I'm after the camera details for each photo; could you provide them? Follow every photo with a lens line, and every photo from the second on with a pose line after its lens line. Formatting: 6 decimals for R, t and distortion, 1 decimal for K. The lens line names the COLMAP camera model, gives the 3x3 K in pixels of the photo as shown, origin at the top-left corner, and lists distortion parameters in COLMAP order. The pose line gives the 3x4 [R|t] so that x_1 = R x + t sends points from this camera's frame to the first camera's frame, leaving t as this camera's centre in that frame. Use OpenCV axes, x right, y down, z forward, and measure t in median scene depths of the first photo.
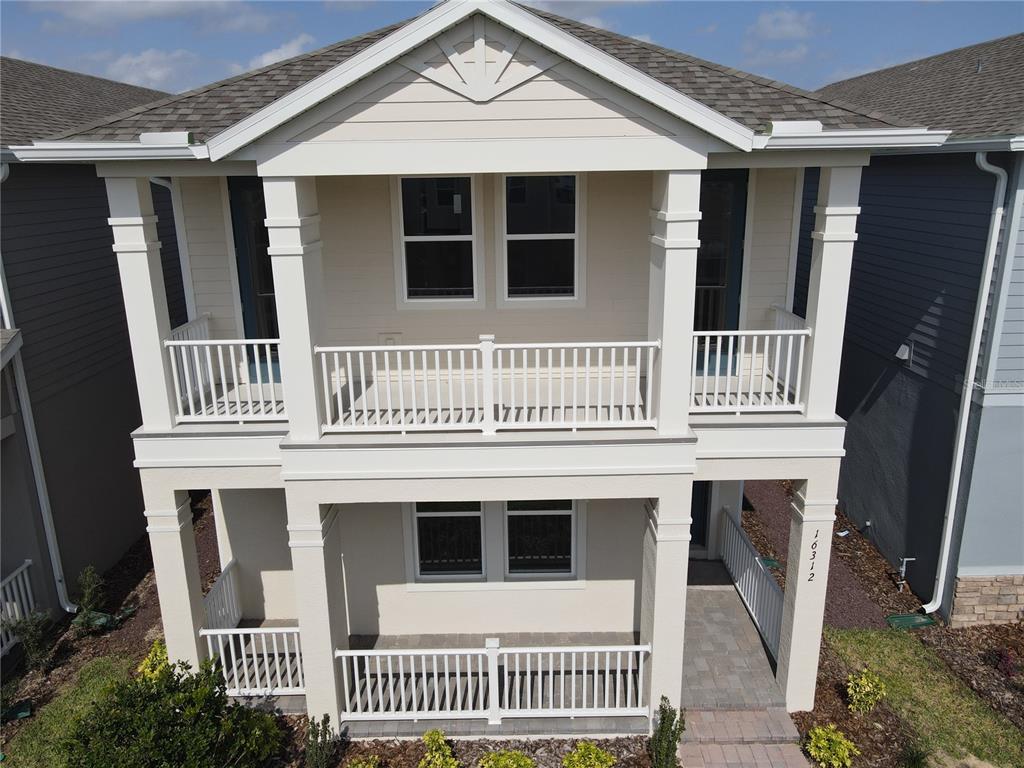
lens RADIAL K [[761.8, 0, 512.7], [0, 761.8, 386.0], [0, 0, 1]] dist [0.025583, -0.008593]
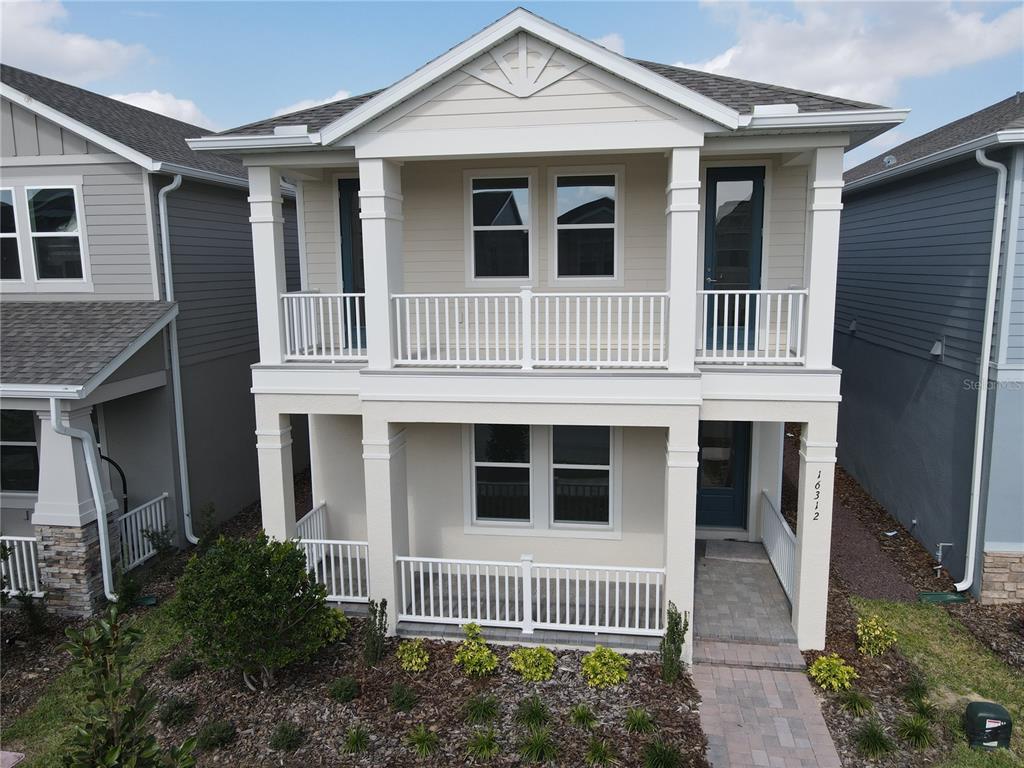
lens RADIAL K [[761.8, 0, 510.9], [0, 761.8, 383.7], [0, 0, 1]] dist [0.025583, -0.008593]
pose [[0.988585, 0.026070, -0.148389, 0.114455], [-0.043184, 0.992621, -0.113310, 0.207101], [0.144340, 0.118424, 0.982416, -0.176207]]
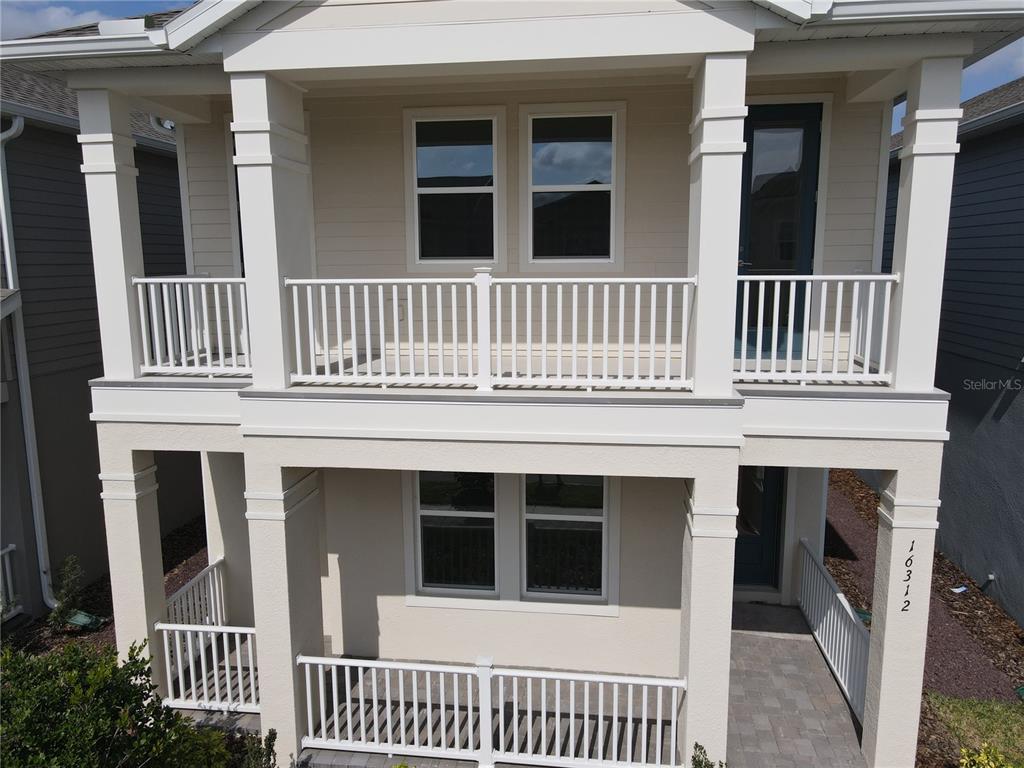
lens RADIAL K [[761.8, 0, 509.4], [0, 761.8, 383.0], [0, 0, 1]] dist [0.025583, -0.008593]
pose [[0.990853, 0.029914, -0.131589, 0.095736], [-0.044178, 0.993293, -0.106856, 0.130890], [0.127510, 0.111692, 0.985528, 0.177531]]
